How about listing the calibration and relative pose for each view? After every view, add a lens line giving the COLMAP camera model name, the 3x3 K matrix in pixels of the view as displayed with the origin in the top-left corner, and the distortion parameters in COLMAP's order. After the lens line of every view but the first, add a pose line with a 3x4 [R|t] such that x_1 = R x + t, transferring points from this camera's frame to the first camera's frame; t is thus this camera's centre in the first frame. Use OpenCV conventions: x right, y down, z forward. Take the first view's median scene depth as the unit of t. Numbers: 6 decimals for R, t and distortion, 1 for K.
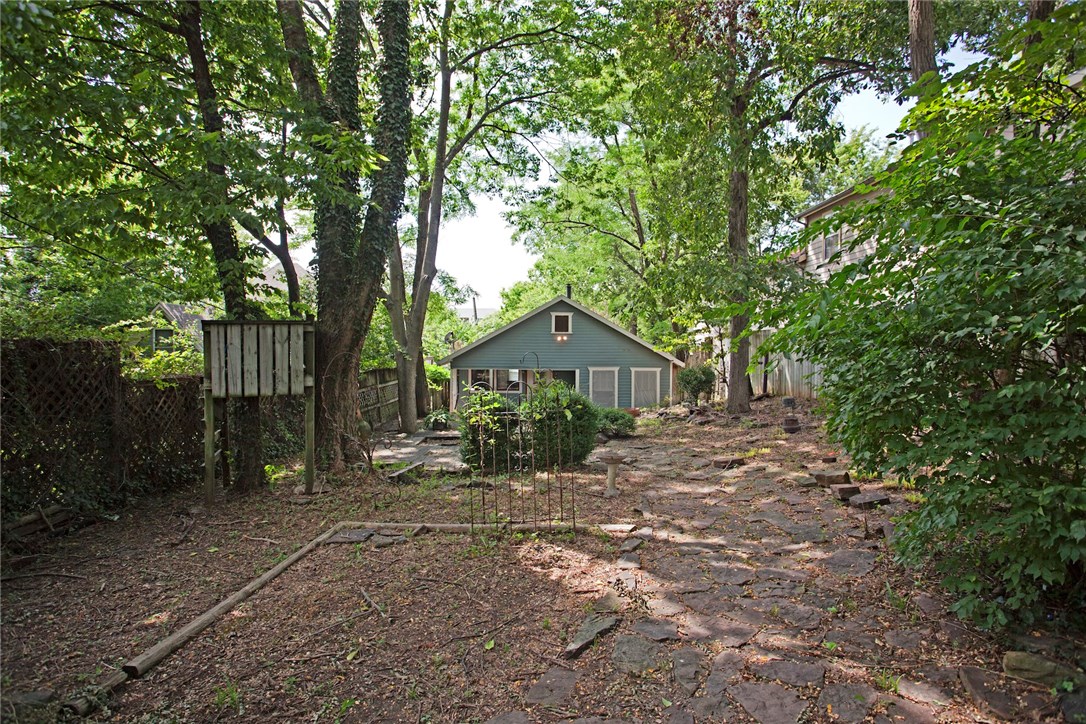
lens RADIAL K [[523.0, 0, 535.3], [0, 523.0, 358.9], [0, 0, 1]] dist [-0.063418, 0.019345]
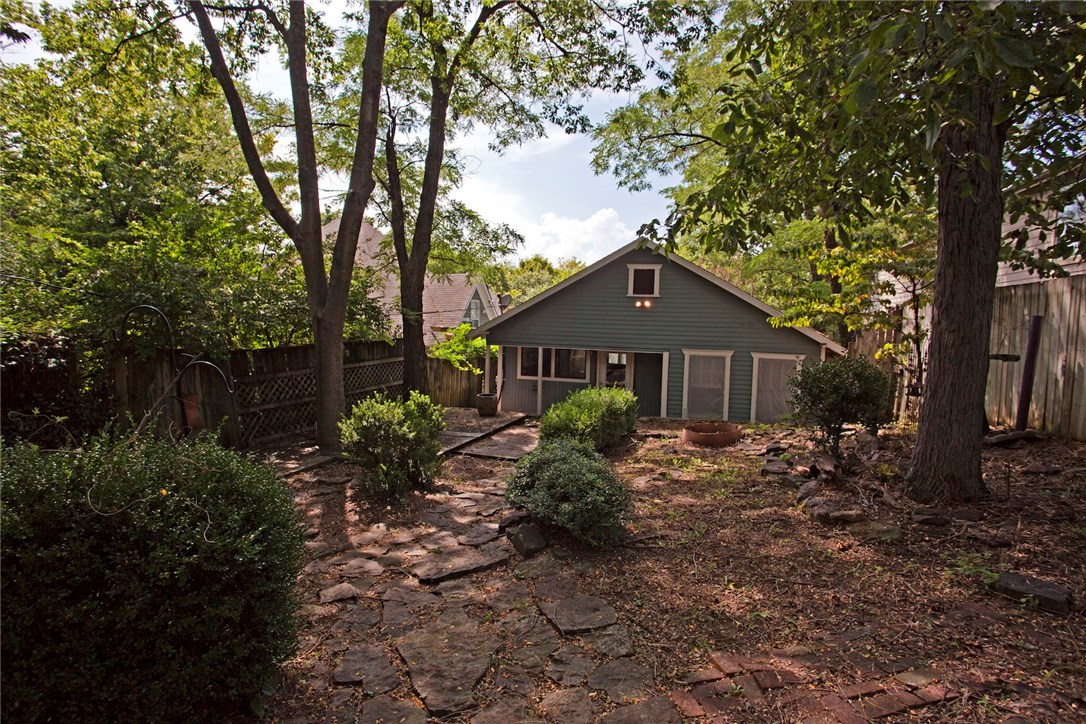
lens RADIAL K [[523.0, 0, 544.6], [0, 523.0, 364.8], [0, 0, 1]] dist [-0.063418, 0.019345]
pose [[0.954637, 0.044793, -0.294382, 0.128723], [-0.027319, 0.997626, 0.063208, -0.001370], [0.296515, -0.052299, 0.953595, 0.334397]]
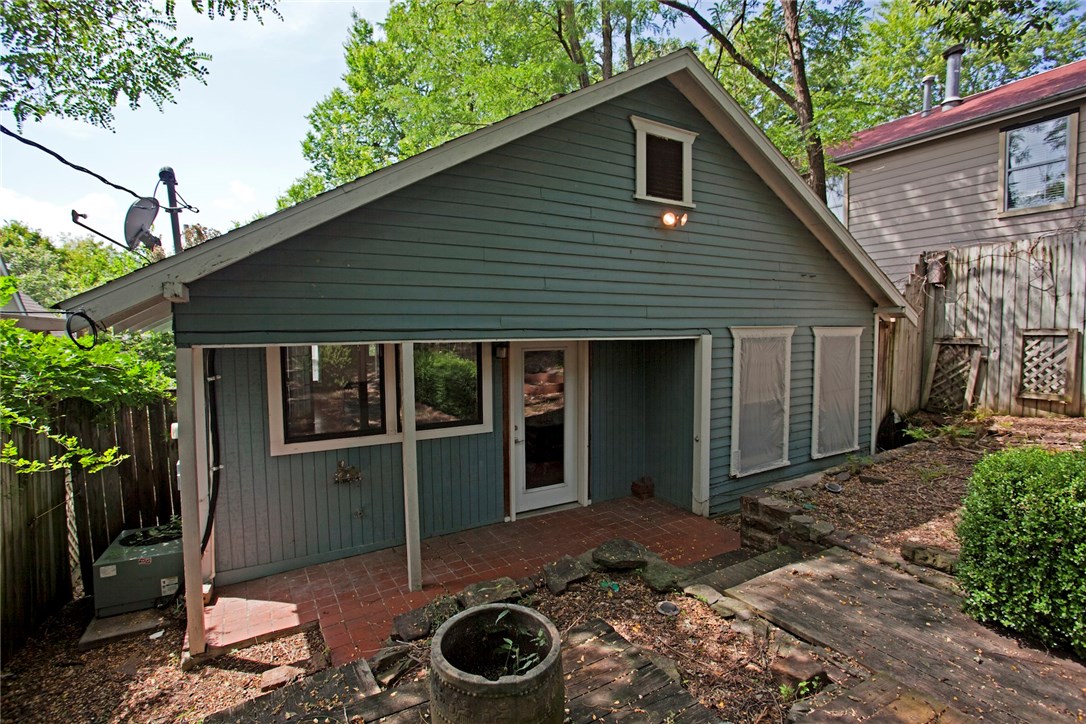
lens RADIAL K [[523.0, 0, 546.2], [0, 523.0, 359.3], [0, 0, 1]] dist [-0.063418, 0.019345]
pose [[0.865339, -0.041819, 0.499440, -0.140759], [0.023408, 0.998798, 0.043075, 0.018843], [-0.500641, -0.025583, 0.865277, 0.795850]]
